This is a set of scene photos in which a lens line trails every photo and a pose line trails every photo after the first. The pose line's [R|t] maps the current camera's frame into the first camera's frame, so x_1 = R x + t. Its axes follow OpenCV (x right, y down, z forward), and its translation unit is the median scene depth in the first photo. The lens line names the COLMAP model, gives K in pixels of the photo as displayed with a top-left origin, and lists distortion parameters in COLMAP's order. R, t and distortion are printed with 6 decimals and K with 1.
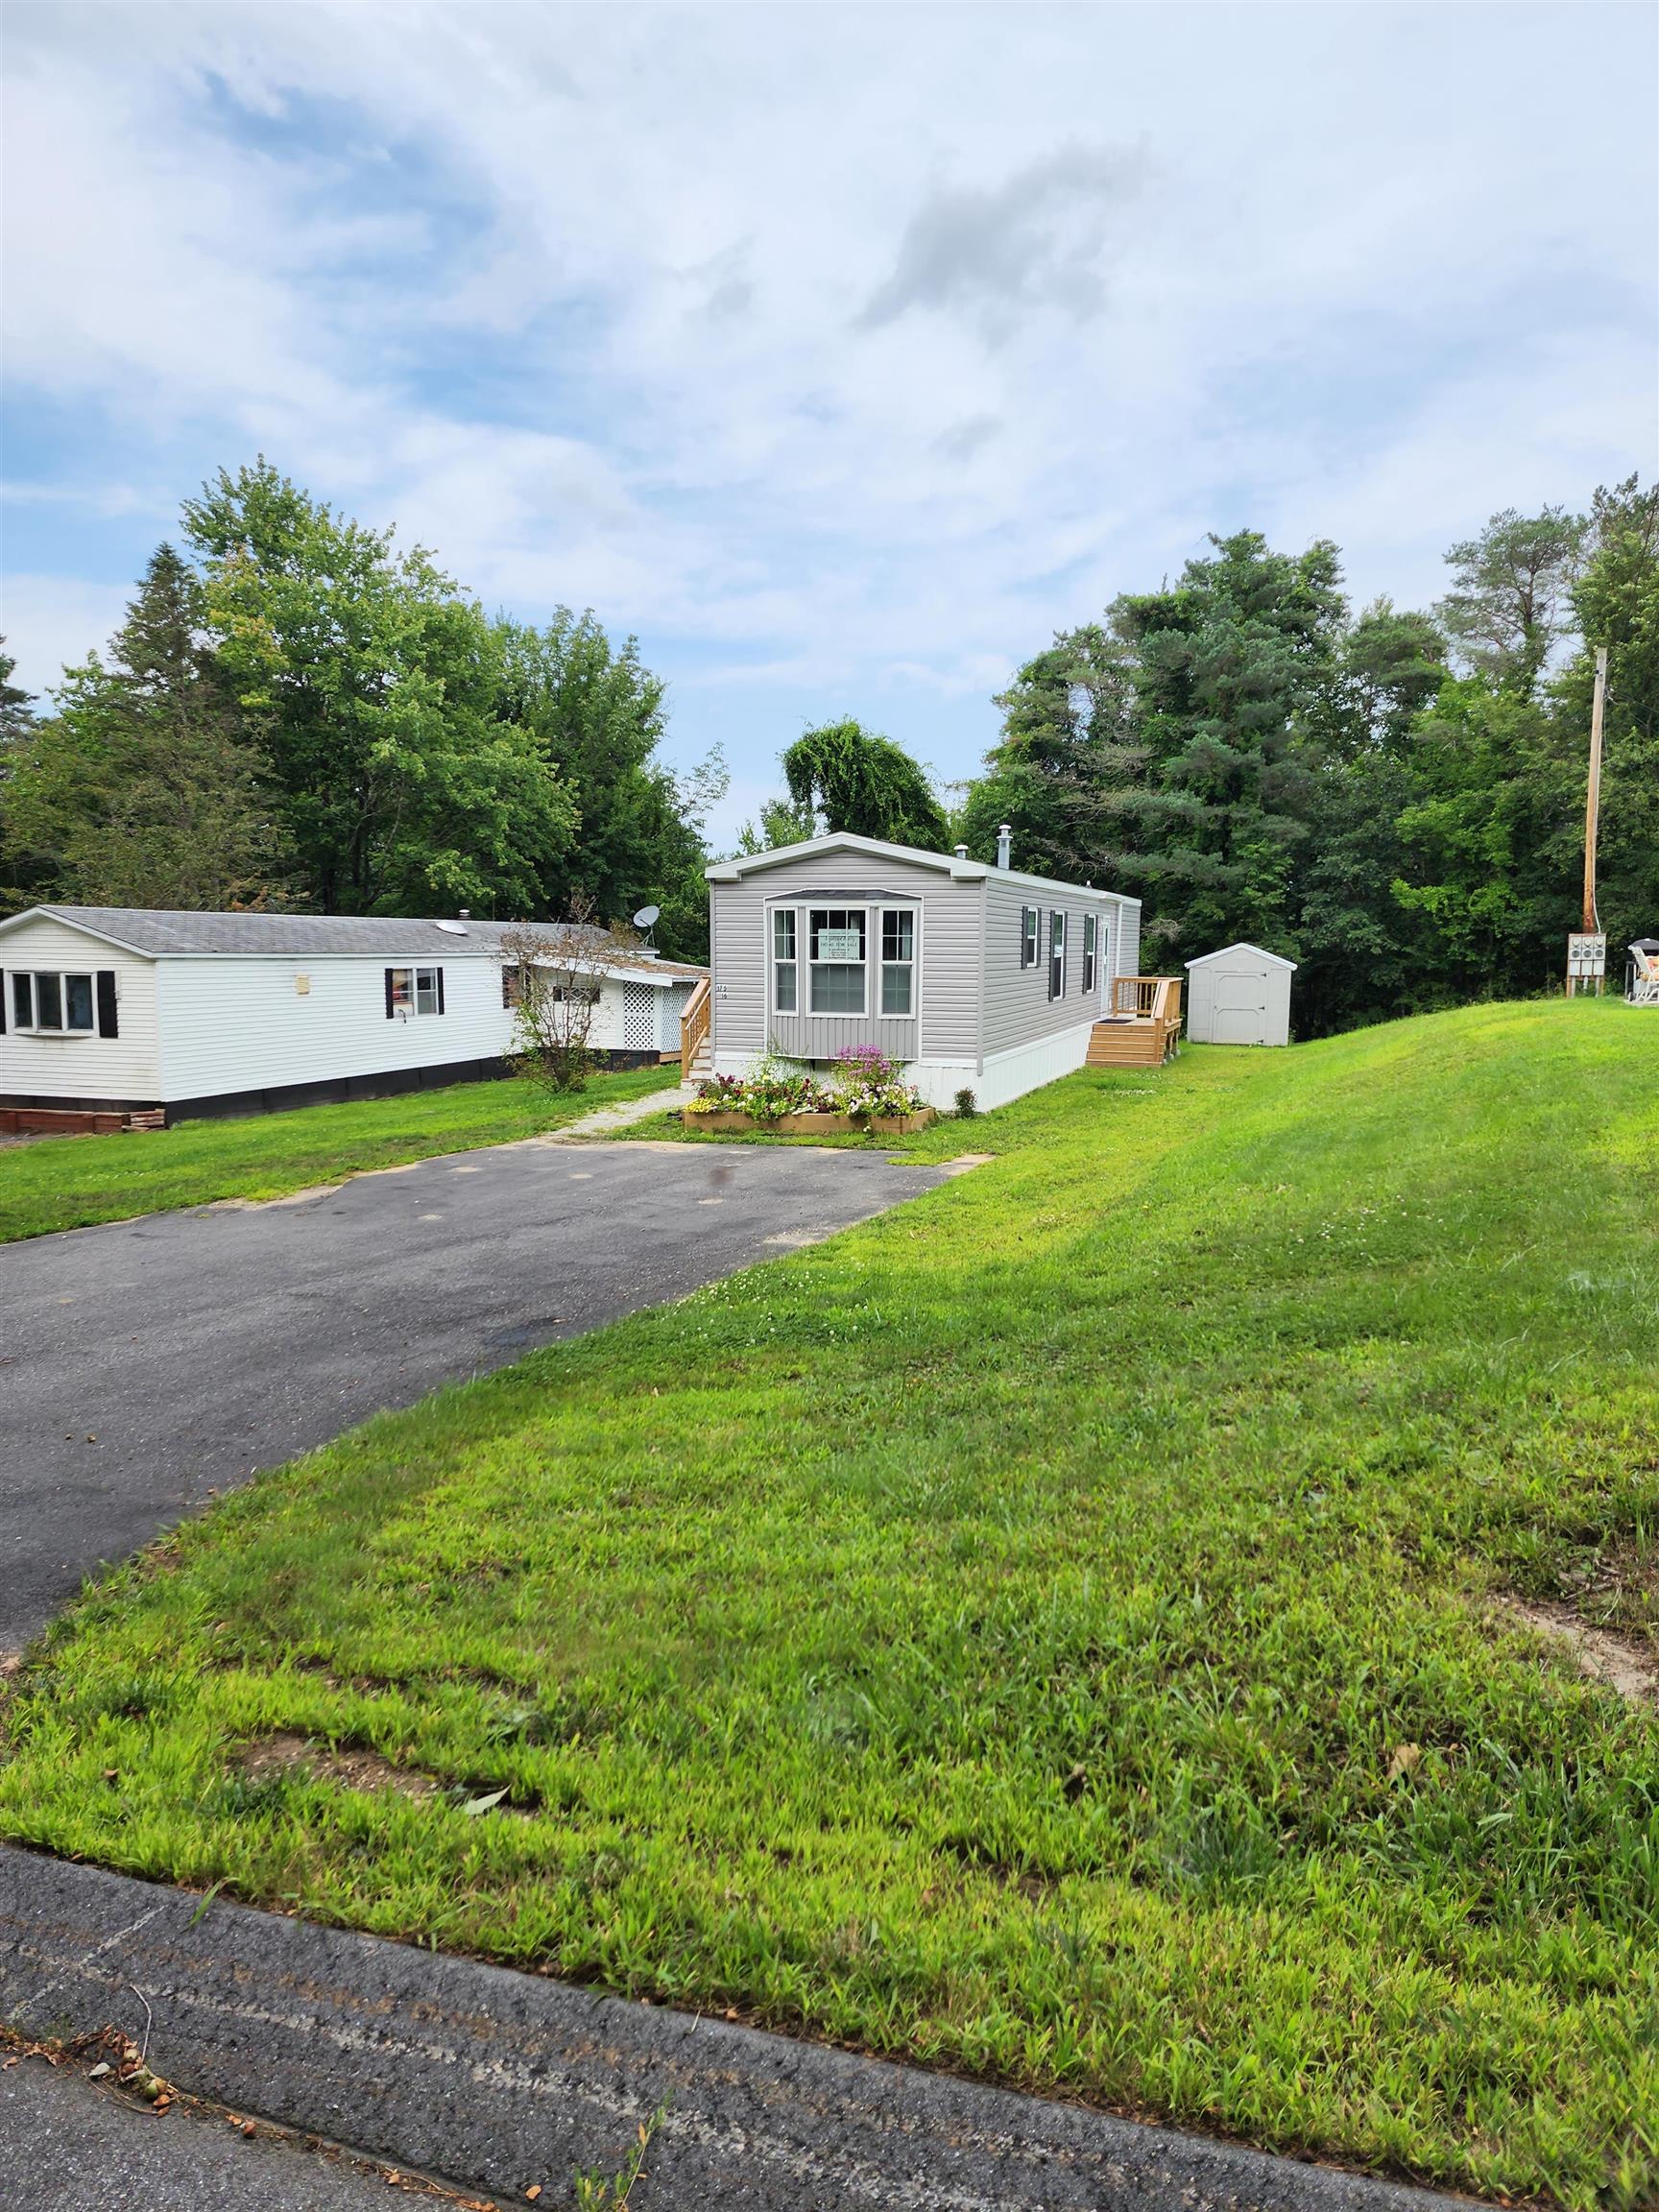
lens RADIAL K [[1483.4, 0, 859.3], [0, 1483.4, 1119.5], [0, 0, 1]] dist [0.084538, -0.074634]
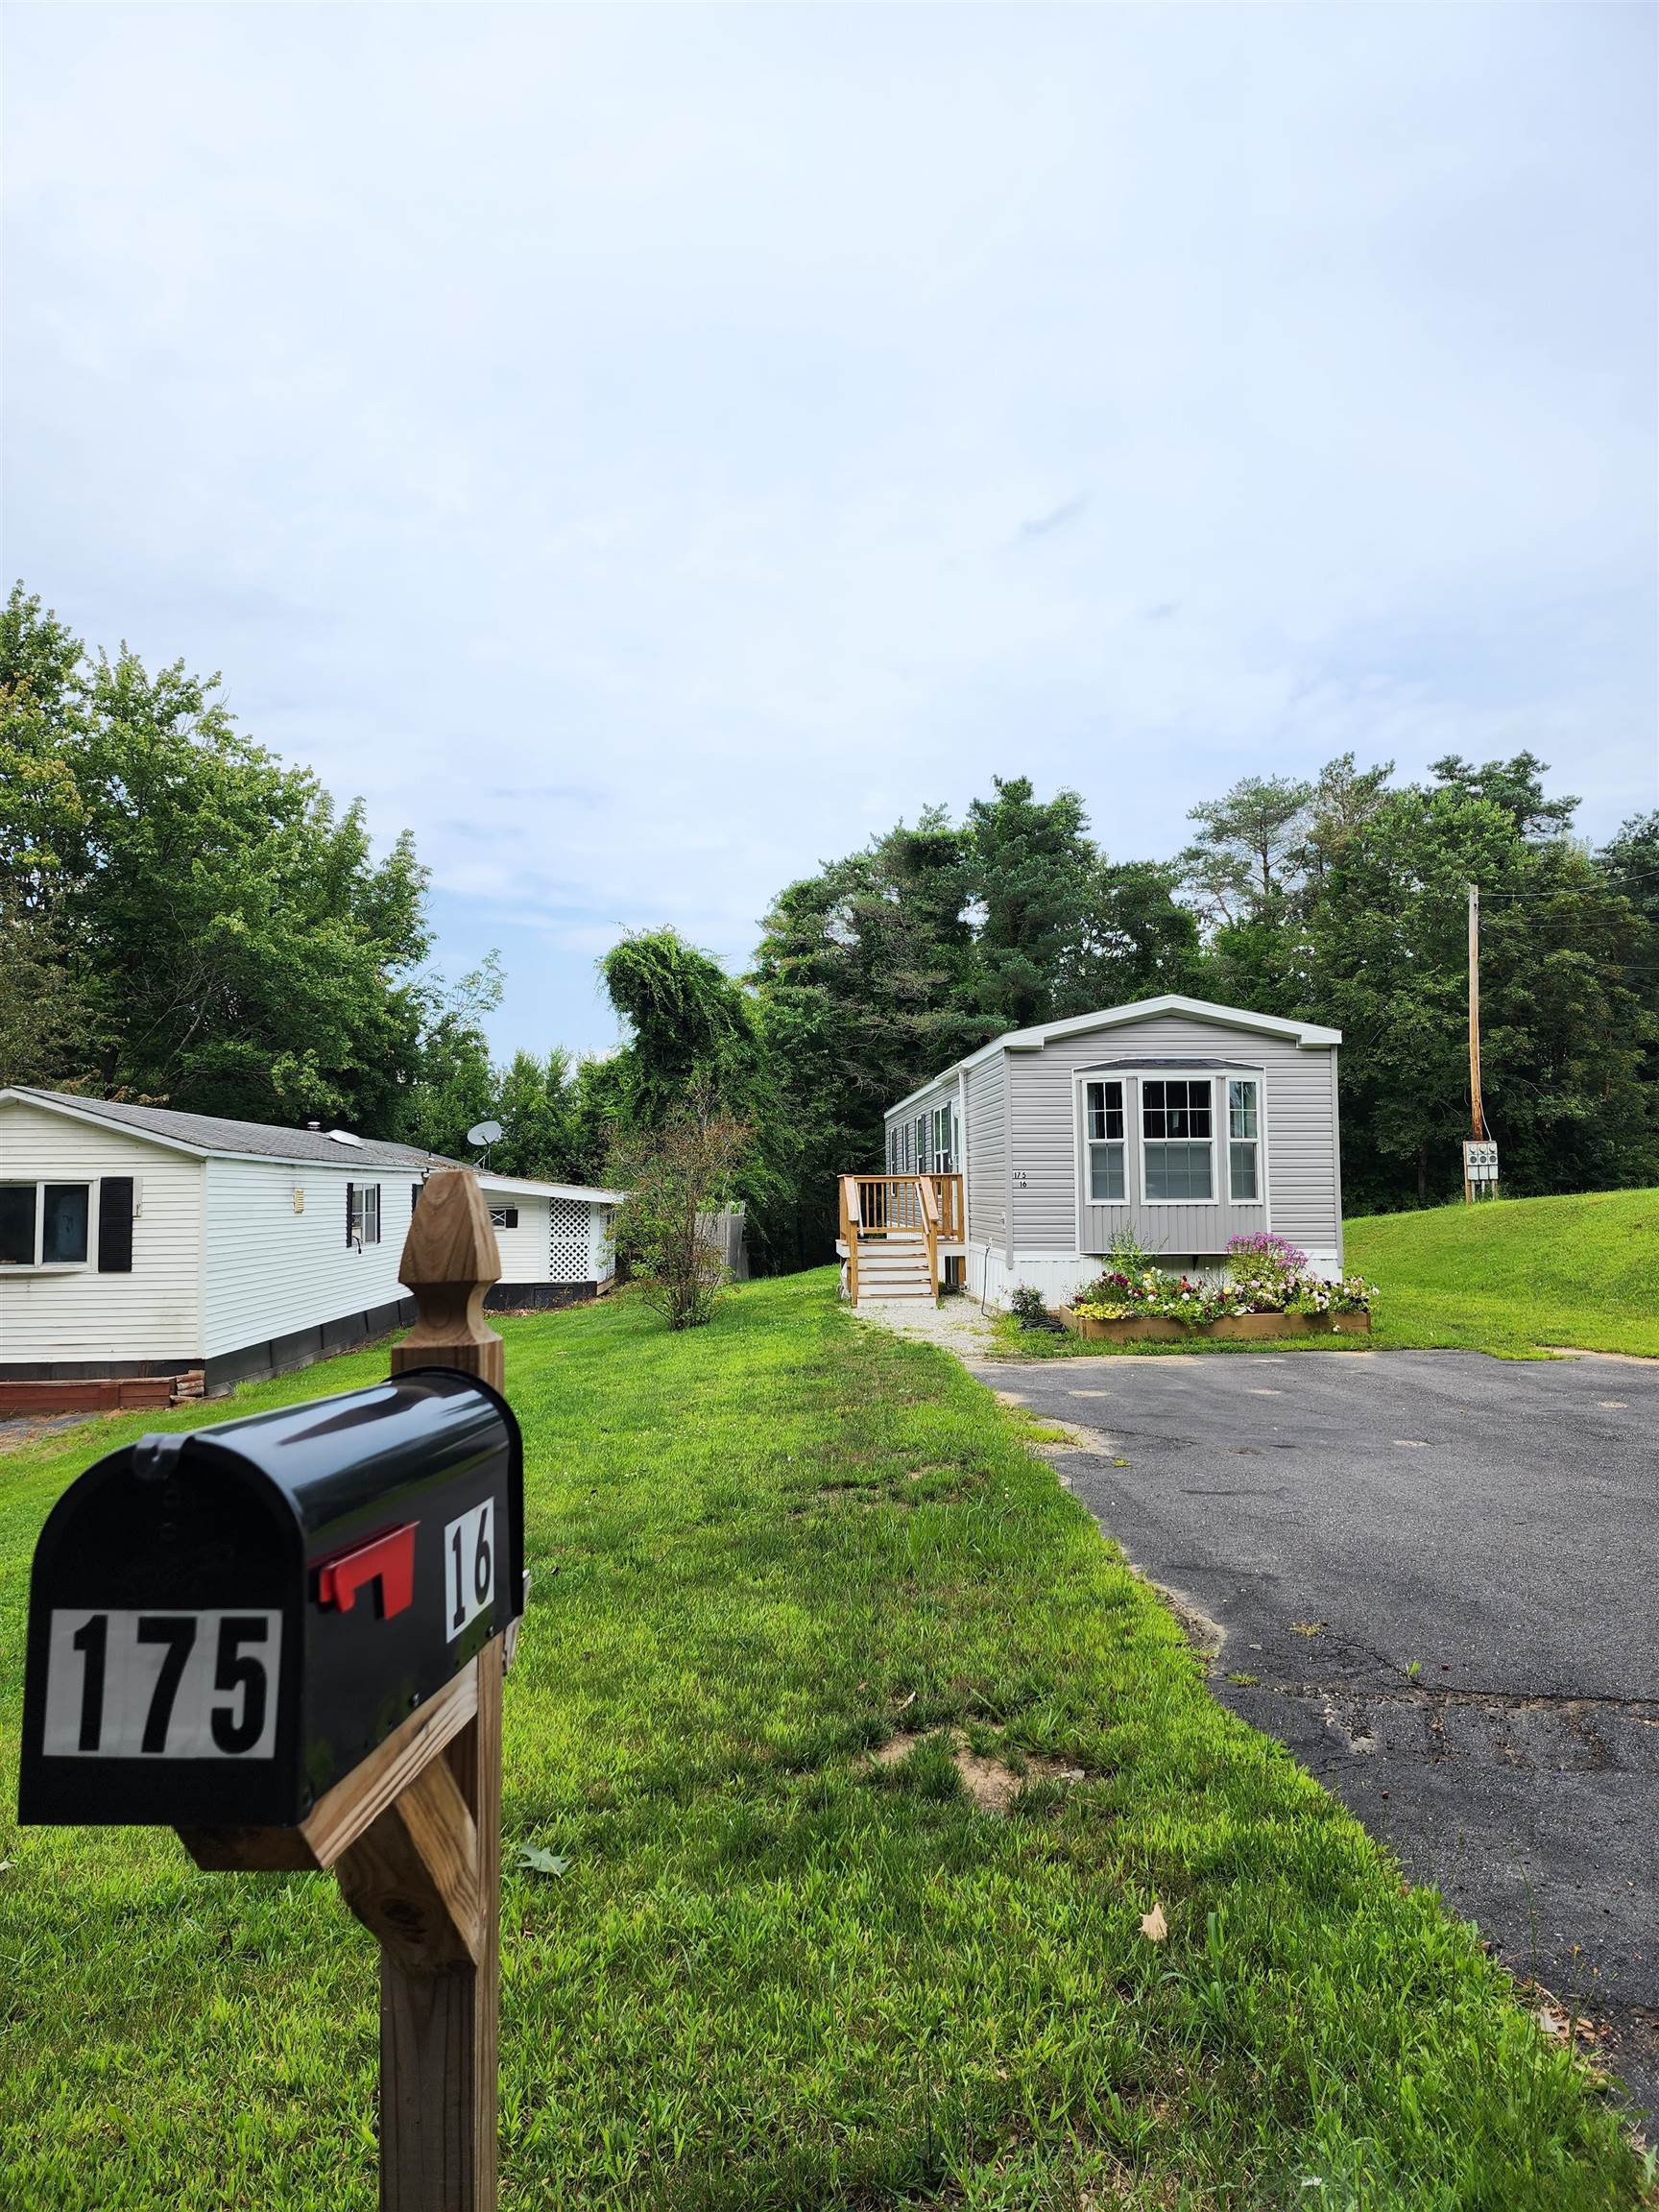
lens RADIAL K [[1483.4, 0, 838.6], [0, 1483.4, 1107.4], [0, 0, 1]] dist [0.084538, -0.074634]
pose [[0.938528, 0.003469, 0.345185, -0.296793], [0.057337, 0.984493, -0.165788, 0.004128], [-0.340407, 0.175389, 0.923776, 0.157491]]
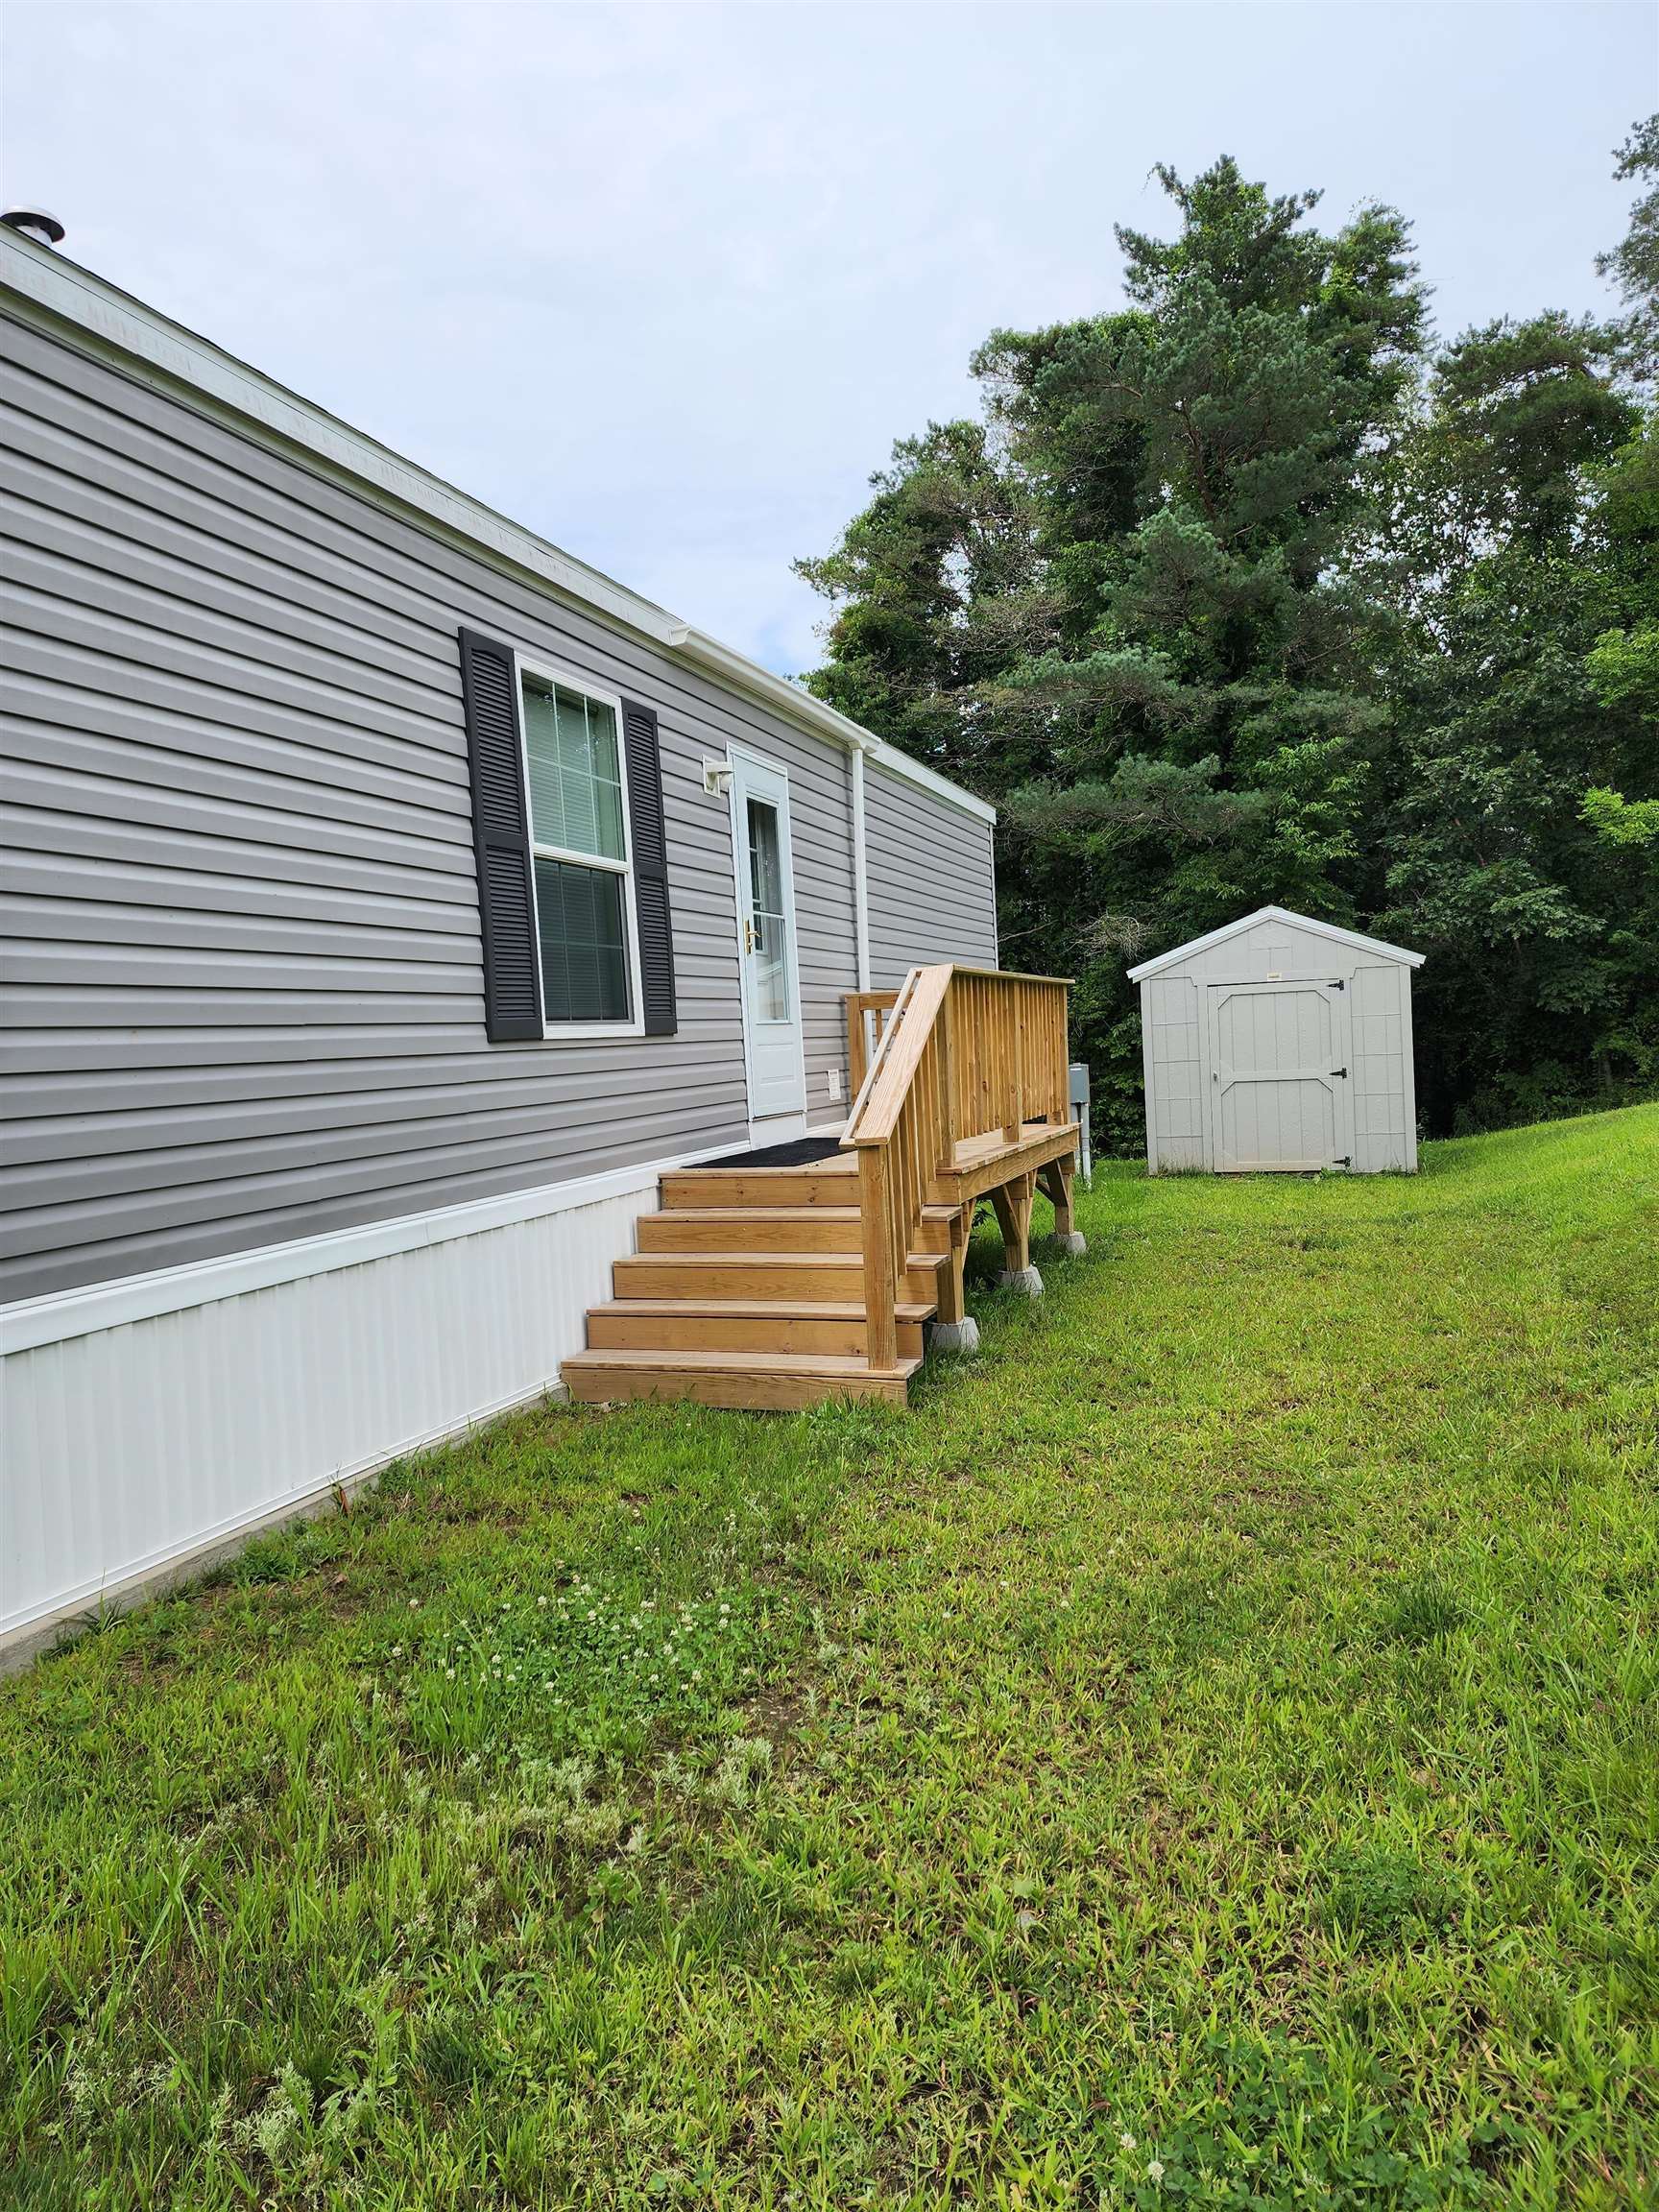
lens RADIAL K [[1483.4, 0, 832.2], [0, 1483.4, 1092.0], [0, 0, 1]] dist [0.084538, -0.074634]
pose [[0.997399, -0.060159, -0.039692, 0.169276], [0.056542, 0.994630, -0.086686, -0.048062], [0.044693, 0.084216, 0.995445, 0.672426]]
